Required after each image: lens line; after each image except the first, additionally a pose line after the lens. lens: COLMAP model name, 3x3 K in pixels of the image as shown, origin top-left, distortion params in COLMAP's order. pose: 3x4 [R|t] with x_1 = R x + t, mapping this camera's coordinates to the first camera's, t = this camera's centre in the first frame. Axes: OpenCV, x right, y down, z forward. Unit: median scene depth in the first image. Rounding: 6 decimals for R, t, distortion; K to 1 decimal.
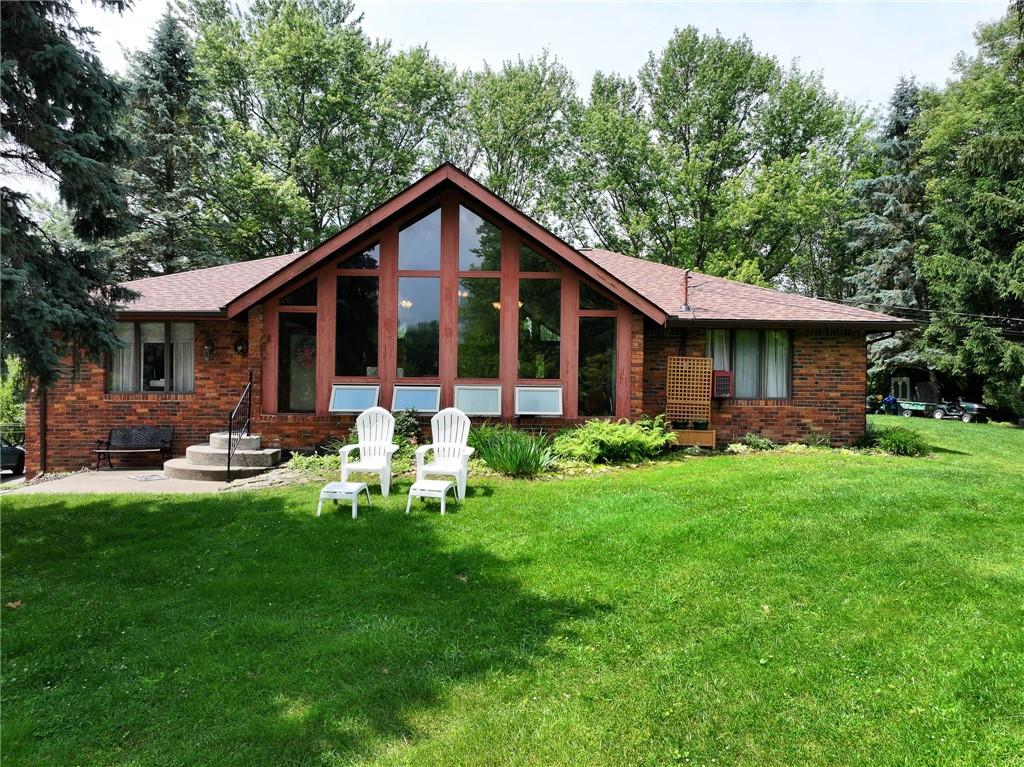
lens RADIAL K [[720.5, 0, 512.0], [0, 720.5, 385.2], [0, 0, 1]] dist [0.001663, 0.023844]
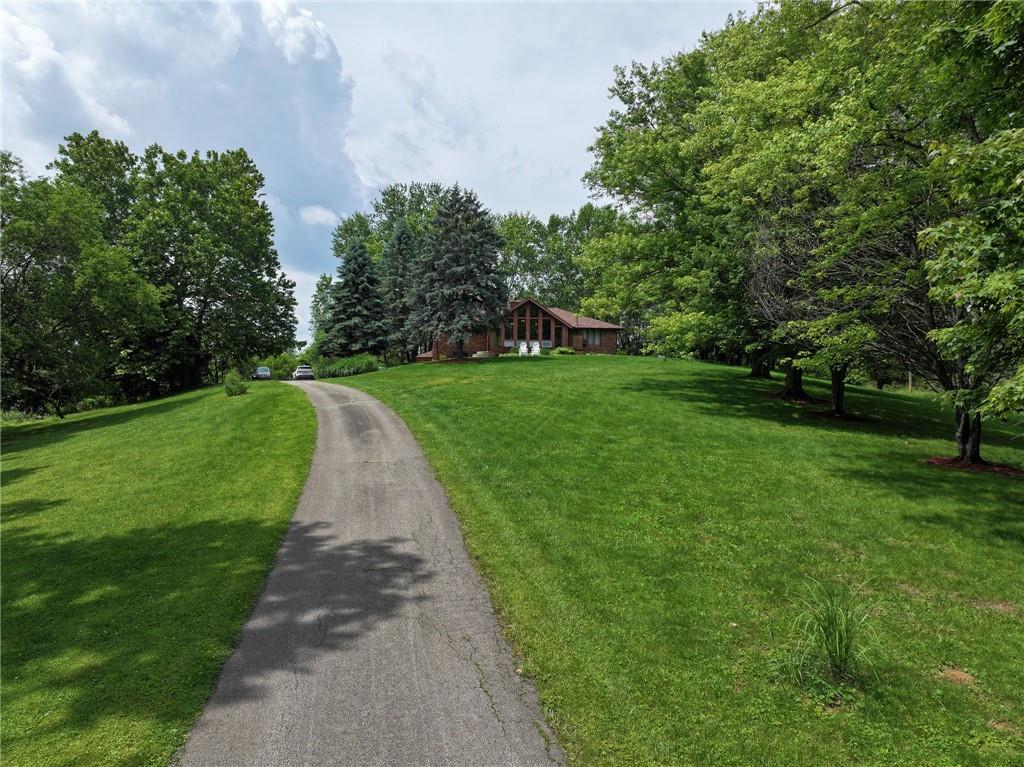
lens RADIAL K [[720.5, 0, 512.4], [0, 720.5, 382.1], [0, 0, 1]] dist [0.001663, 0.023844]
pose [[0.996170, -0.003949, 0.087350, -0.605668], [0.003513, 0.999981, 0.005142, 0.245681], [-0.087368, -0.004815, 0.996164, -3.743684]]
